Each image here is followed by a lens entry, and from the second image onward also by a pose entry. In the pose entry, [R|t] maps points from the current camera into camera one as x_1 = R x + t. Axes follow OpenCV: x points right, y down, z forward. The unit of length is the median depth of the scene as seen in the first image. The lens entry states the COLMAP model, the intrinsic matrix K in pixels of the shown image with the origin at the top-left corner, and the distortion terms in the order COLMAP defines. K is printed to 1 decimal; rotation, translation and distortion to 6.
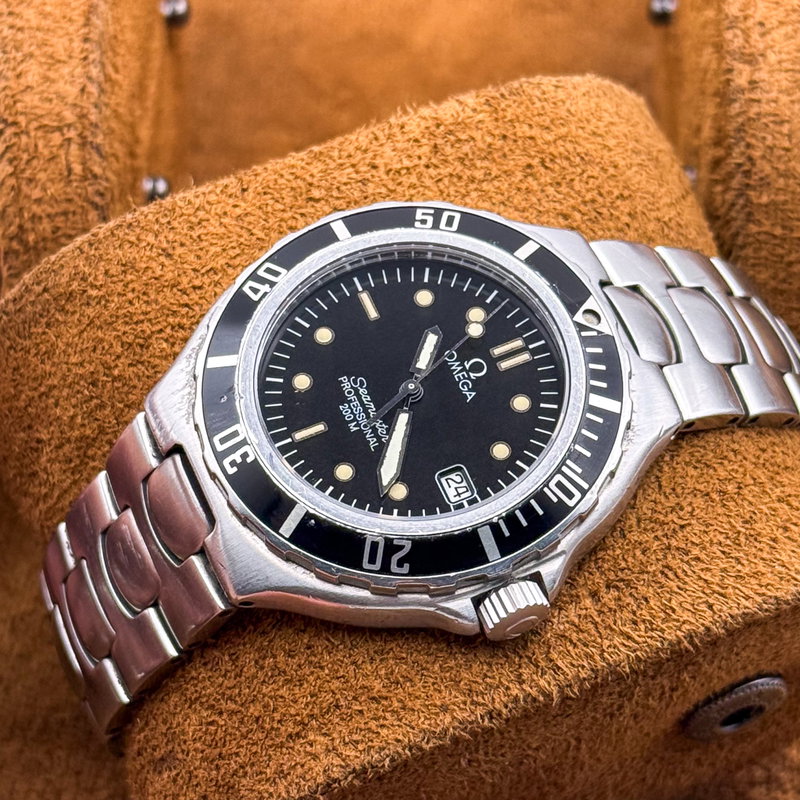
lens RADIAL K [[2914.0, 0, 400.2], [0, 2914.0, 374.7], [0, 0, 1]] dist [0.162652, 0.317824]
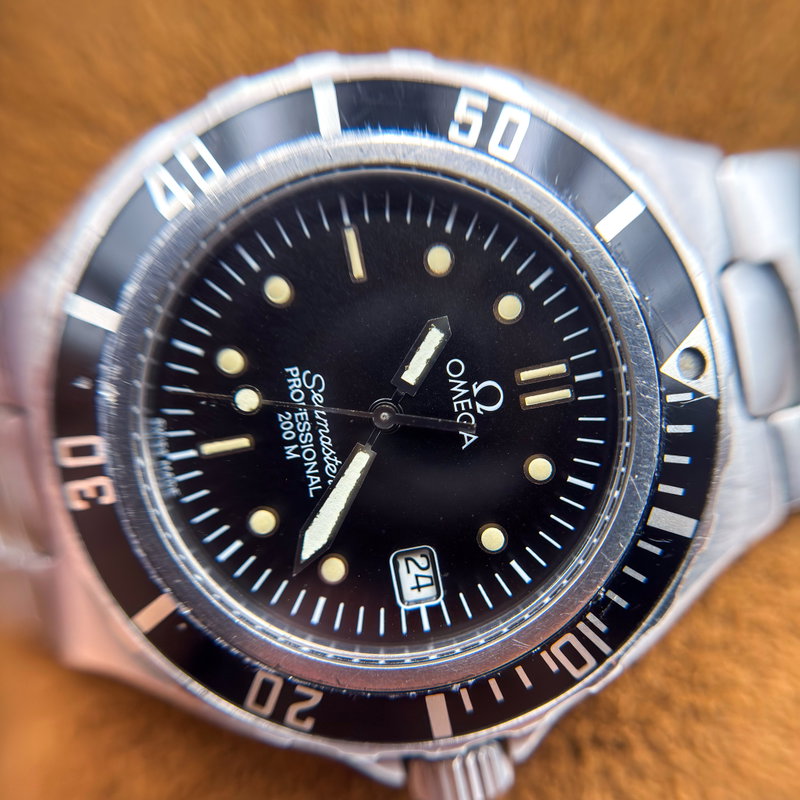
lens RADIAL K [[786.3, 0, 416.2], [0, 786.3, 424.2], [0, 0, 1]] dist [0.350735, -0.005923]
pose [[0.977521, 0.210755, -0.005921, 0.012289], [-0.178015, 0.840068, 0.512442, -0.088352], [0.112974, -0.499868, 0.858702, 0.843260]]
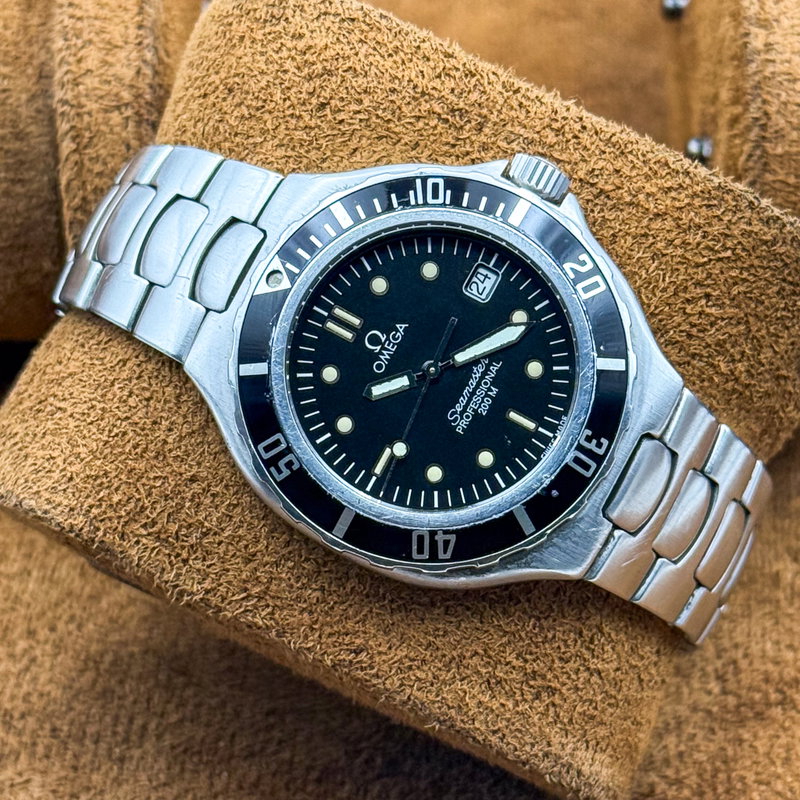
lens RADIAL K [[2914.0, 0, 400.2], [0, 2914.0, 374.7], [0, 0, 1]] dist [0.162652, 0.317824]
pose [[-0.615399, -0.775939, 0.138576, -0.139299], [0.713603, -0.473803, 0.516025, -0.559893], [-0.334746, 0.416449, 0.845290, 0.094658]]
